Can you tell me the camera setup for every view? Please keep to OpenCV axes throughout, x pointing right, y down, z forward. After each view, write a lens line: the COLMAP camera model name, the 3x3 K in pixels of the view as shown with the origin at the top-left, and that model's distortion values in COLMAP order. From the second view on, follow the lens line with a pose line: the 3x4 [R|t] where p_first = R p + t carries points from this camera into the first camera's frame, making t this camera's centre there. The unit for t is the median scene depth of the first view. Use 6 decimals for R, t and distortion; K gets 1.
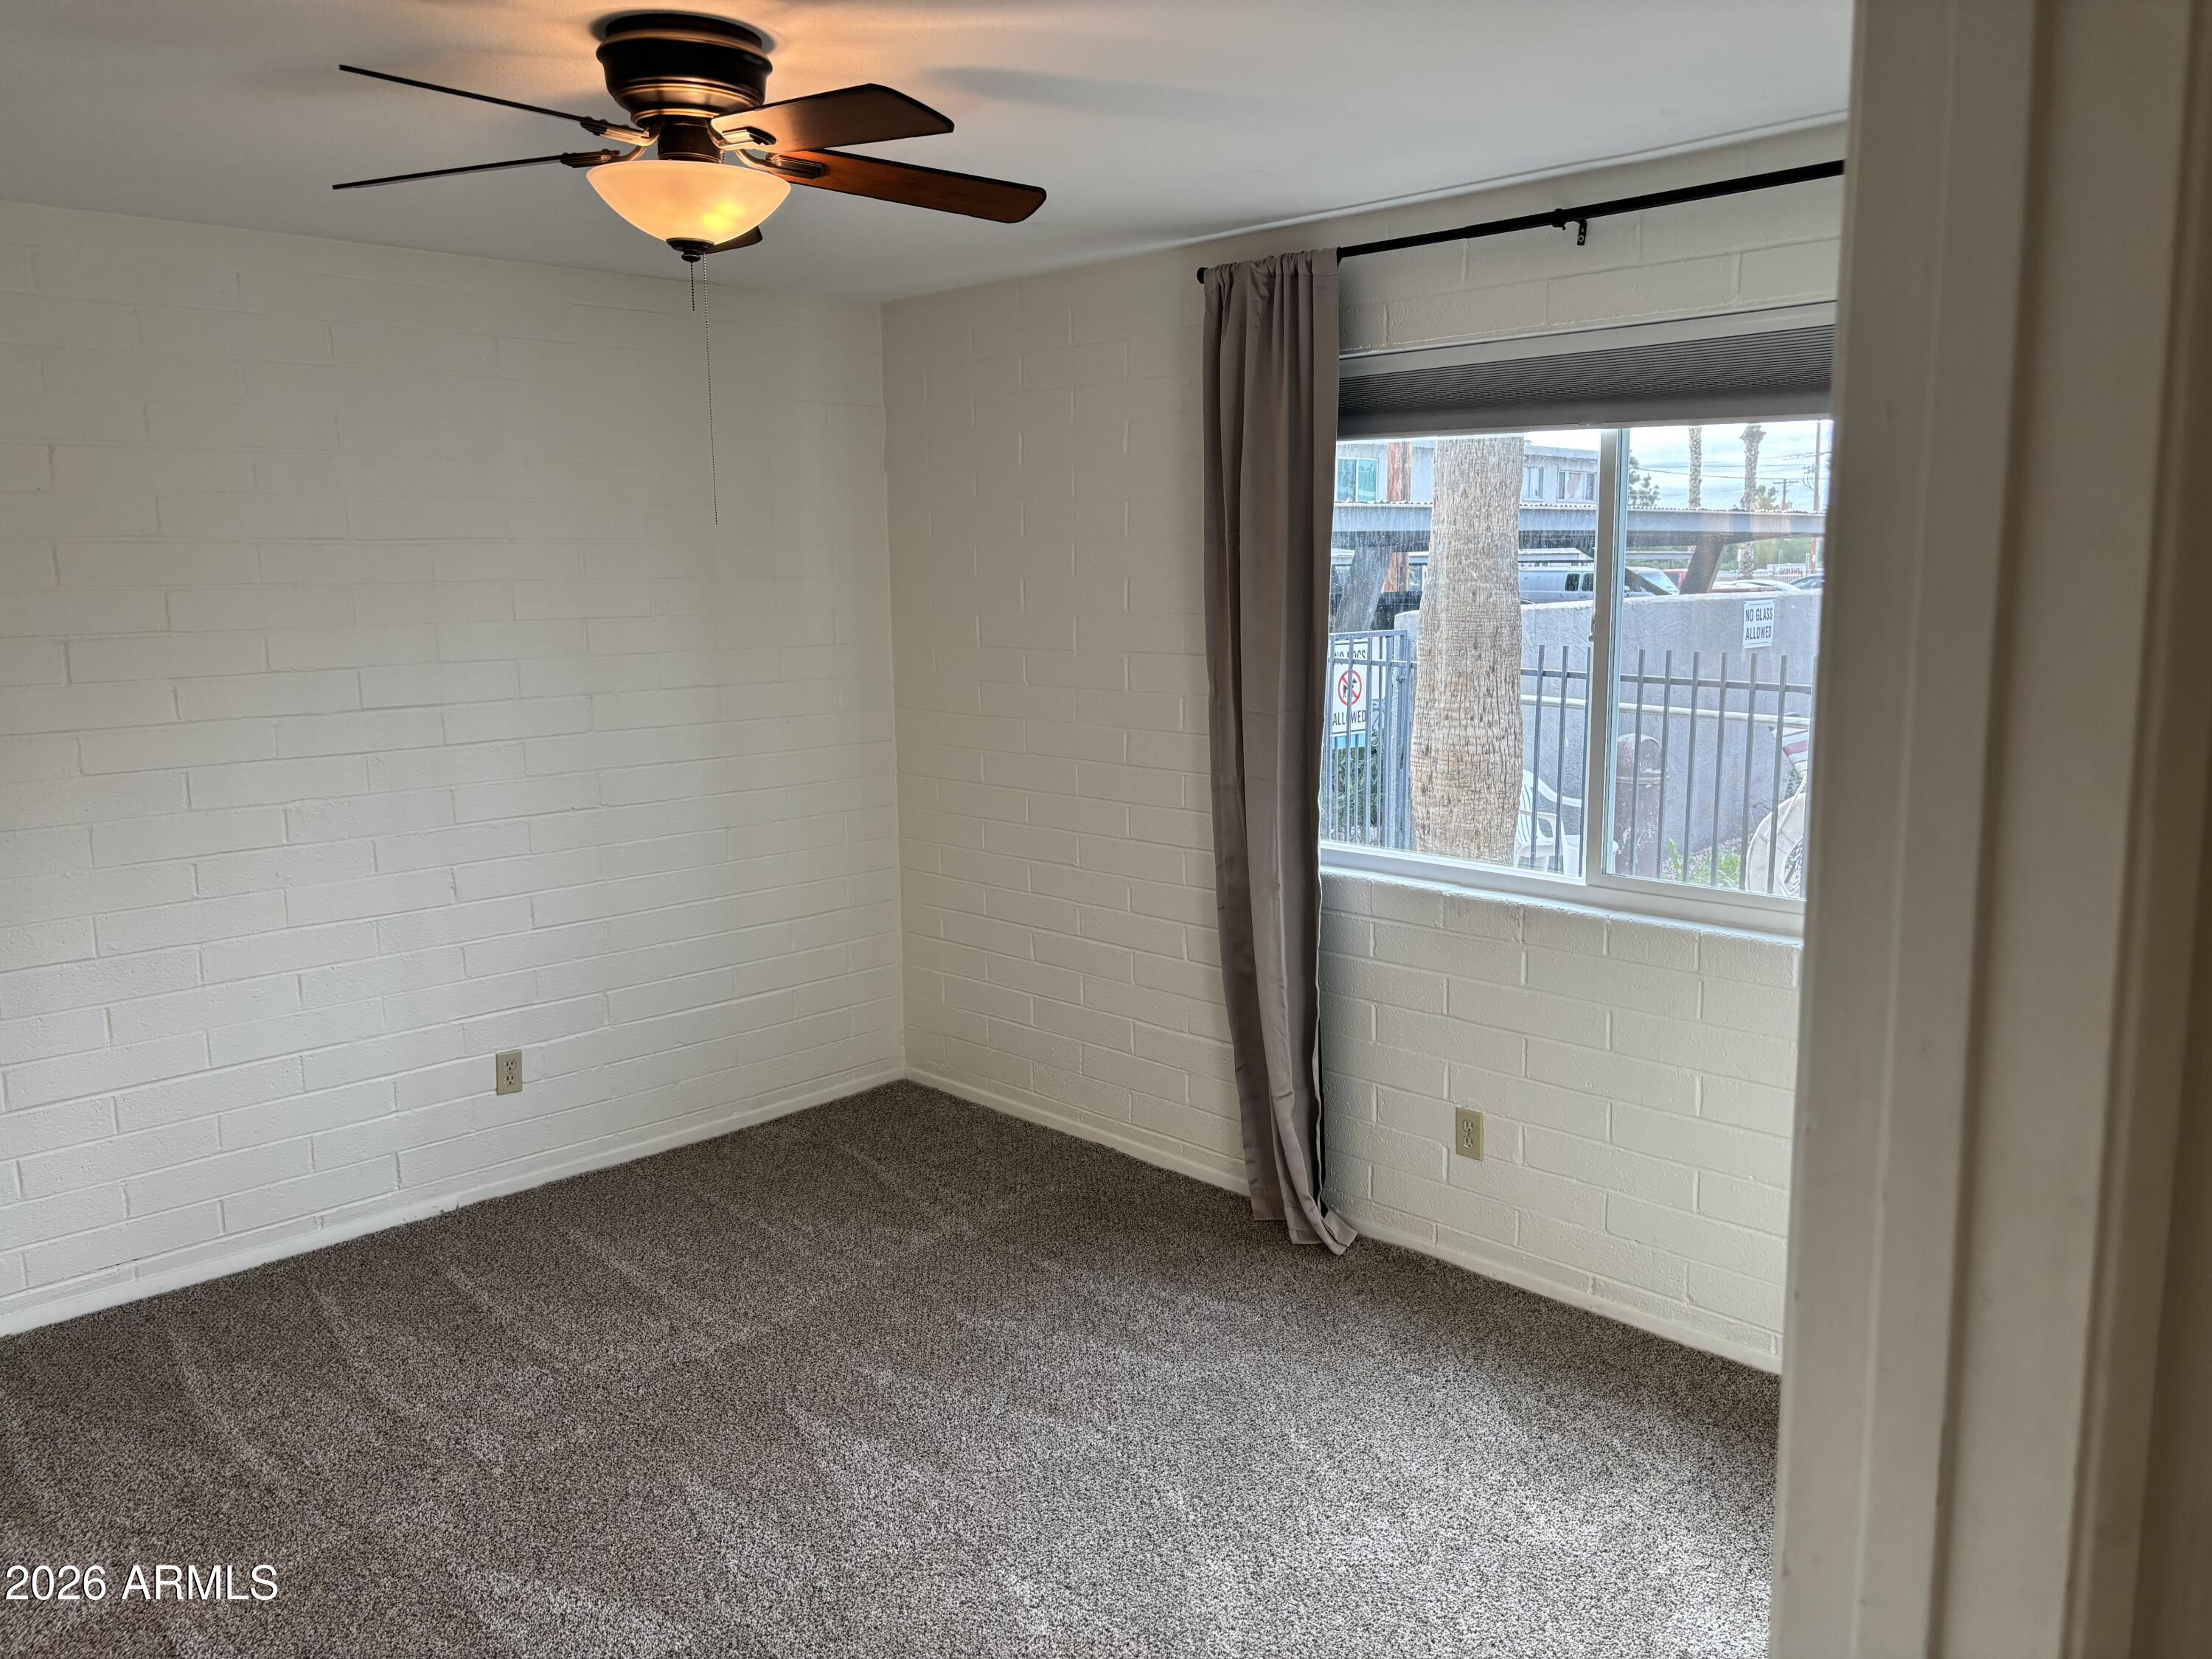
lens RADIAL K [[1659.6, 0, 1092.3], [0, 1659.6, 790.9], [0, 0, 1]] dist [0.004081, 0.000194]
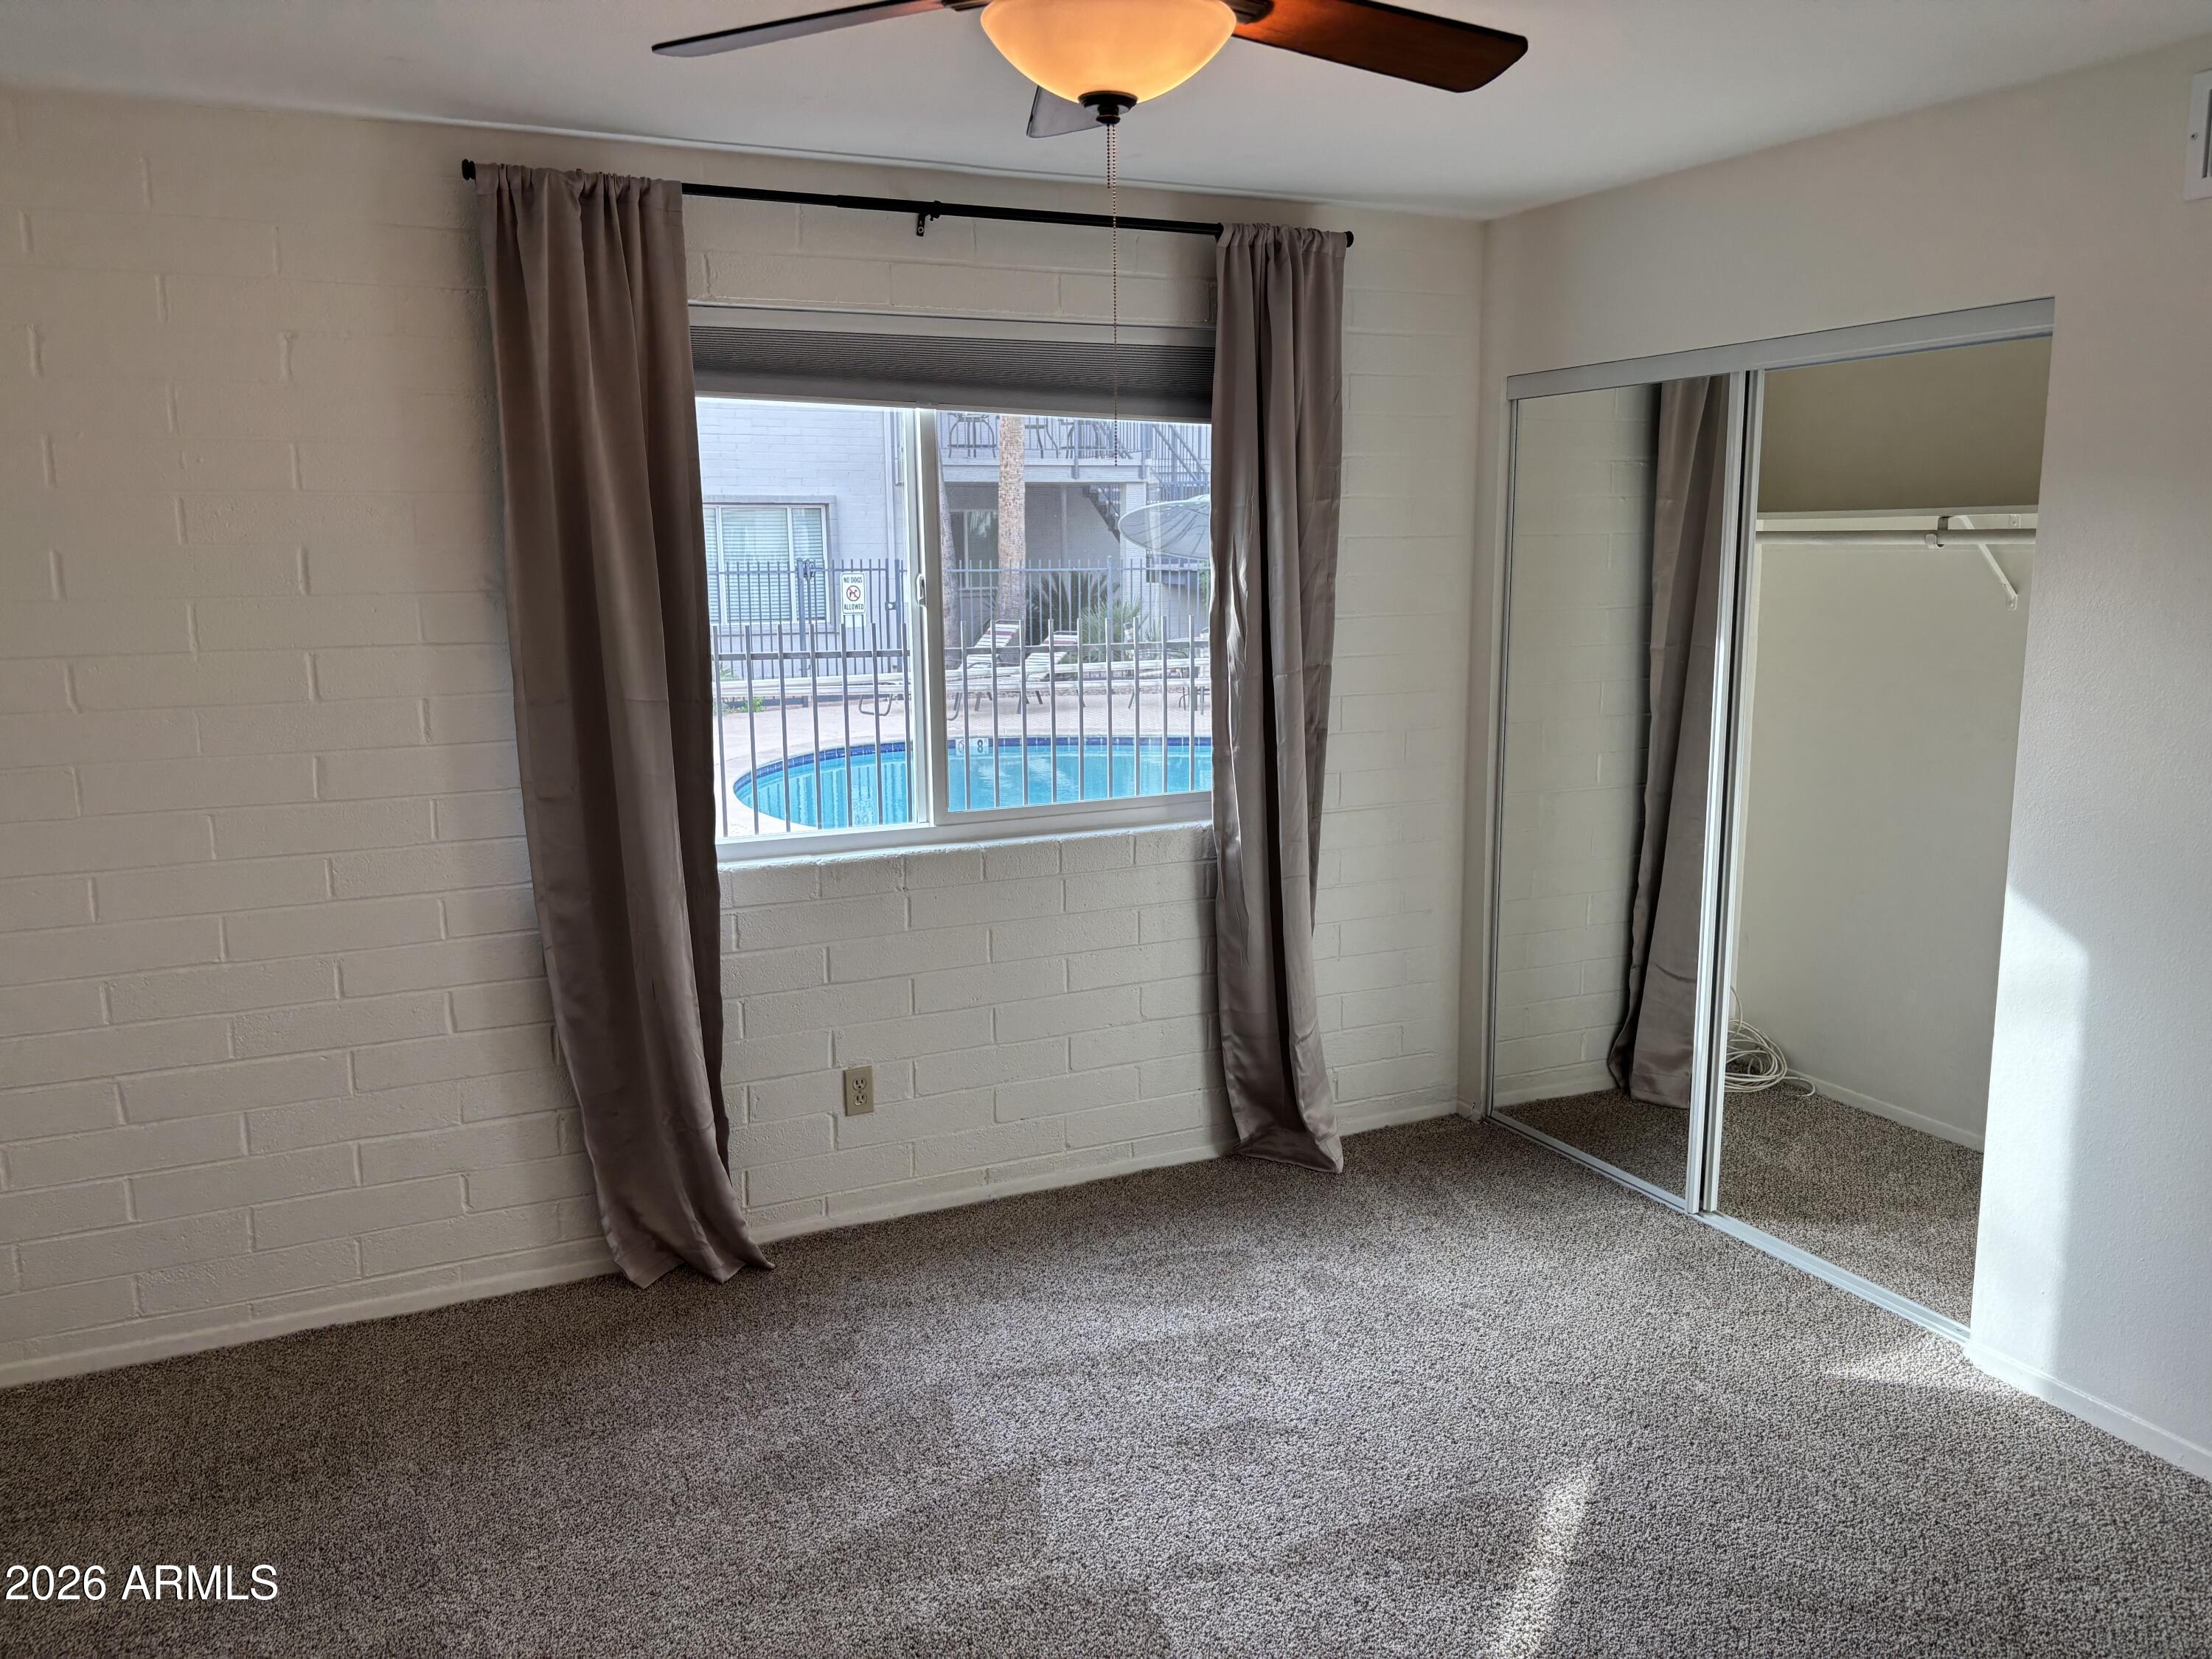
lens RADIAL K [[1659.3, 0, 1106.6], [0, 1659.3, 788.9], [0, 0, 1]] dist [0.042011, -0.006128]
pose [[0.346289, -0.138337, 0.927872, -0.655199], [0.137808, 0.985839, 0.095548, -0.054651], [-0.927951, 0.094781, 0.360449, 0.479964]]
